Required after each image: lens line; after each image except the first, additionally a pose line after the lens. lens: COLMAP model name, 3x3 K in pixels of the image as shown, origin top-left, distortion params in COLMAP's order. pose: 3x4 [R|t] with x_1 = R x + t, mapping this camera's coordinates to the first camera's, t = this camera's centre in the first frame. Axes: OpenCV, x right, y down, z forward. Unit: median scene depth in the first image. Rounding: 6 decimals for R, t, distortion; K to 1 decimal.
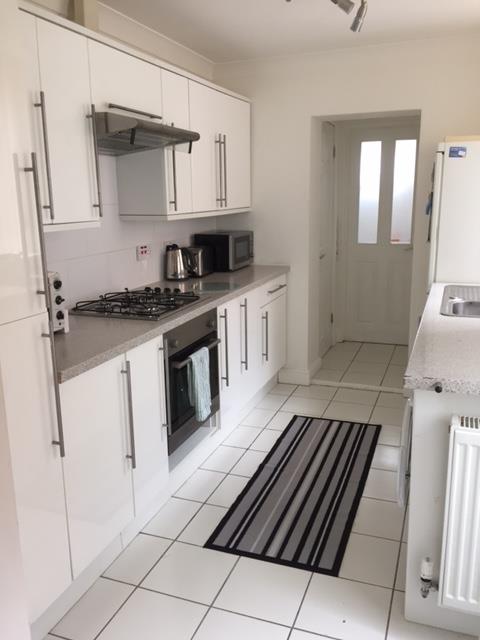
lens RADIAL K [[558.6, 0, 240.0], [0, 558.6, 320.0], [0, 0, 1]] dist [0.011080, 0.000976]
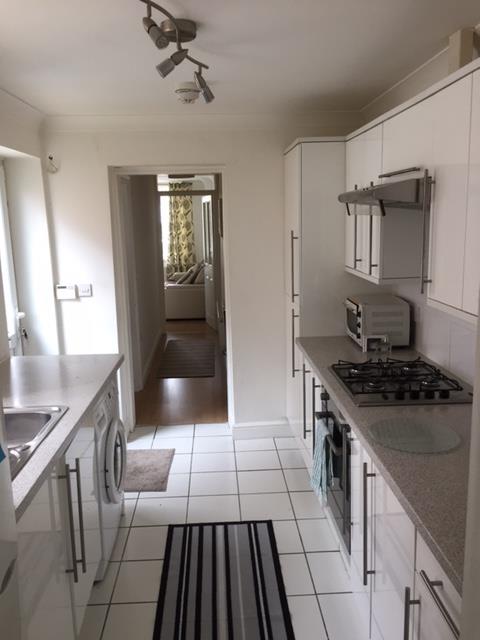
lens RADIAL K [[558.6, 0, 240.0], [0, 558.6, 320.0], [0, 0, 1]] dist [0.011080, 0.000976]
pose [[-0.920315, 0.104910, -0.376848, 0.463858], [-0.054922, 0.919170, 0.390013, -0.552516], [0.387304, 0.379632, -0.840164, 1.964199]]
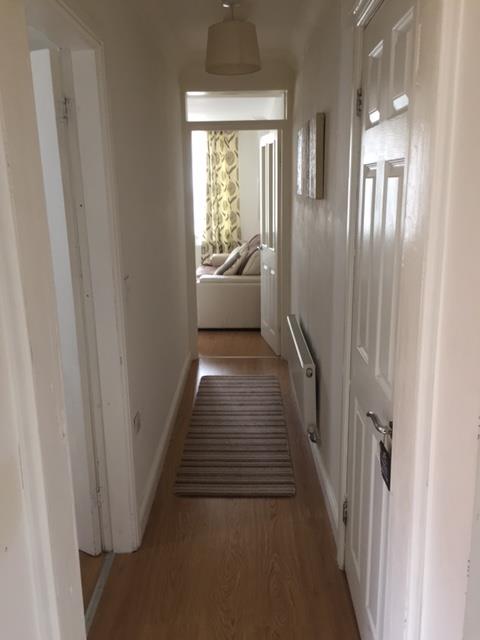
lens RADIAL K [[558.6, 0, 240.0], [0, 558.6, 320.0], [0, 0, 1]] dist [0.011080, 0.000976]
pose [[-0.943700, 0.101591, -0.314815, 0.339387], [-0.049908, 0.897057, 0.439087, -0.426781], [0.327015, 0.430078, -0.841483, 1.536004]]
